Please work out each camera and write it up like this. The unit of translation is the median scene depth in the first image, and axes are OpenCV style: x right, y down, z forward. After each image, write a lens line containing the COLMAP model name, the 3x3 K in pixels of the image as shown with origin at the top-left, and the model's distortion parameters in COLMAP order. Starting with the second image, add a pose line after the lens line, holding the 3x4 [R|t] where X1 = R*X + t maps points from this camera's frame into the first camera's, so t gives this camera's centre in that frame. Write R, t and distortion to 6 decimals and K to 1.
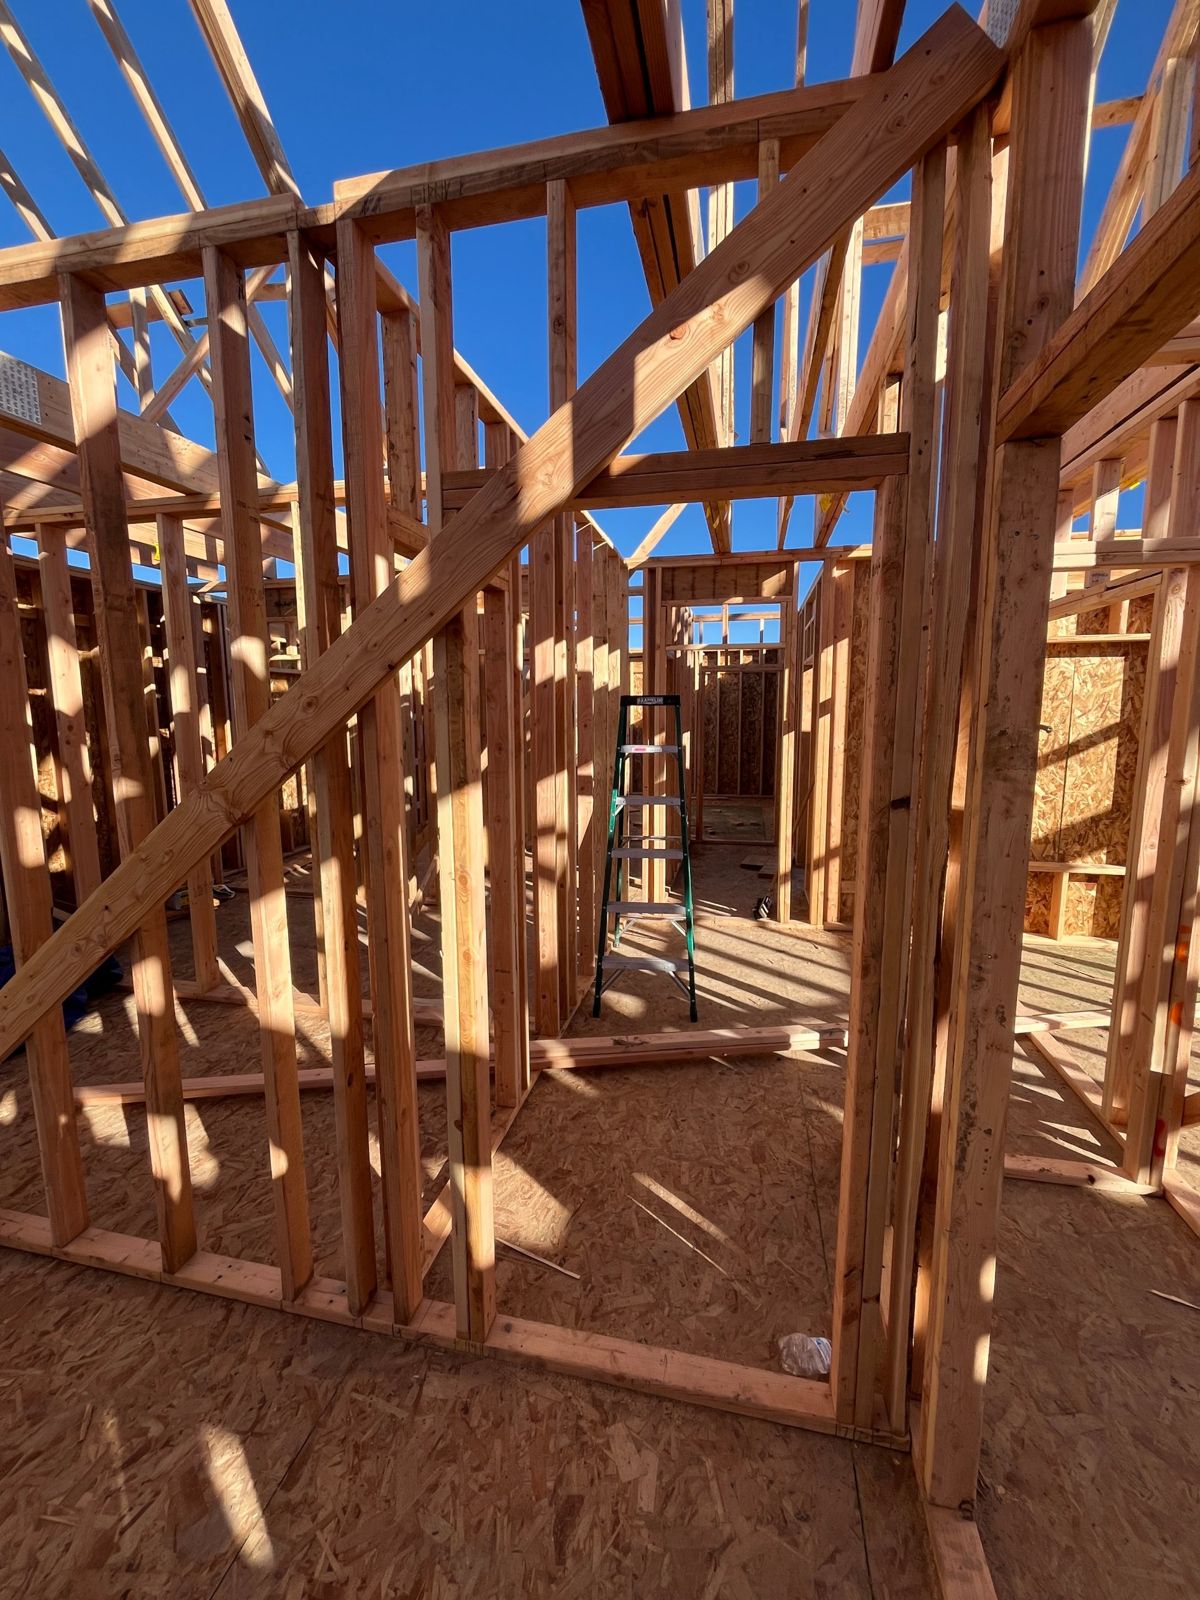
lens RADIAL K [[648.3, 0, 602.5], [0, 648.3, 801.2], [0, 0, 1]] dist [0.000181, -0.000043]
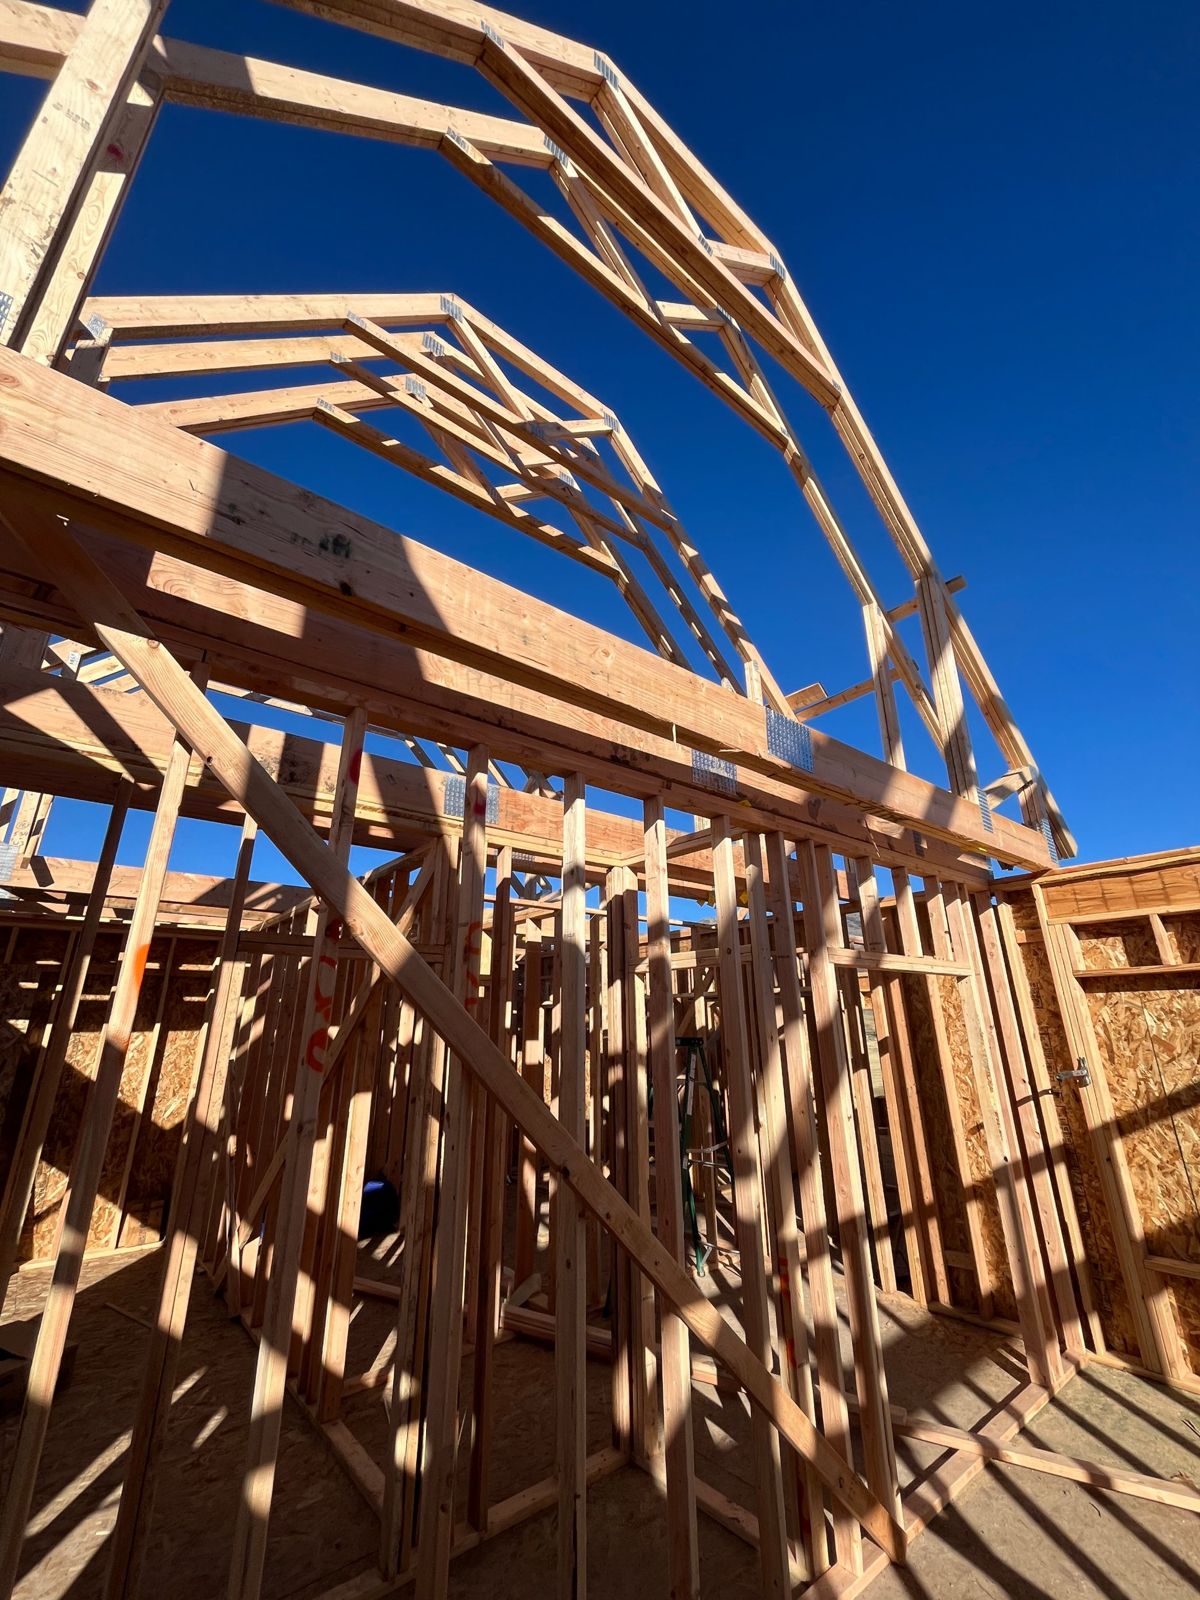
lens RADIAL K [[648.3, 0, 606.3], [0, 648.3, 800.5], [0, 0, 1]] dist [0.000181, -0.000043]
pose [[0.782747, -0.213084, -0.584724, 0.731139], [-0.075616, 0.900033, -0.429212, -0.018158], [0.617730, 0.380179, 0.688385, -0.175059]]
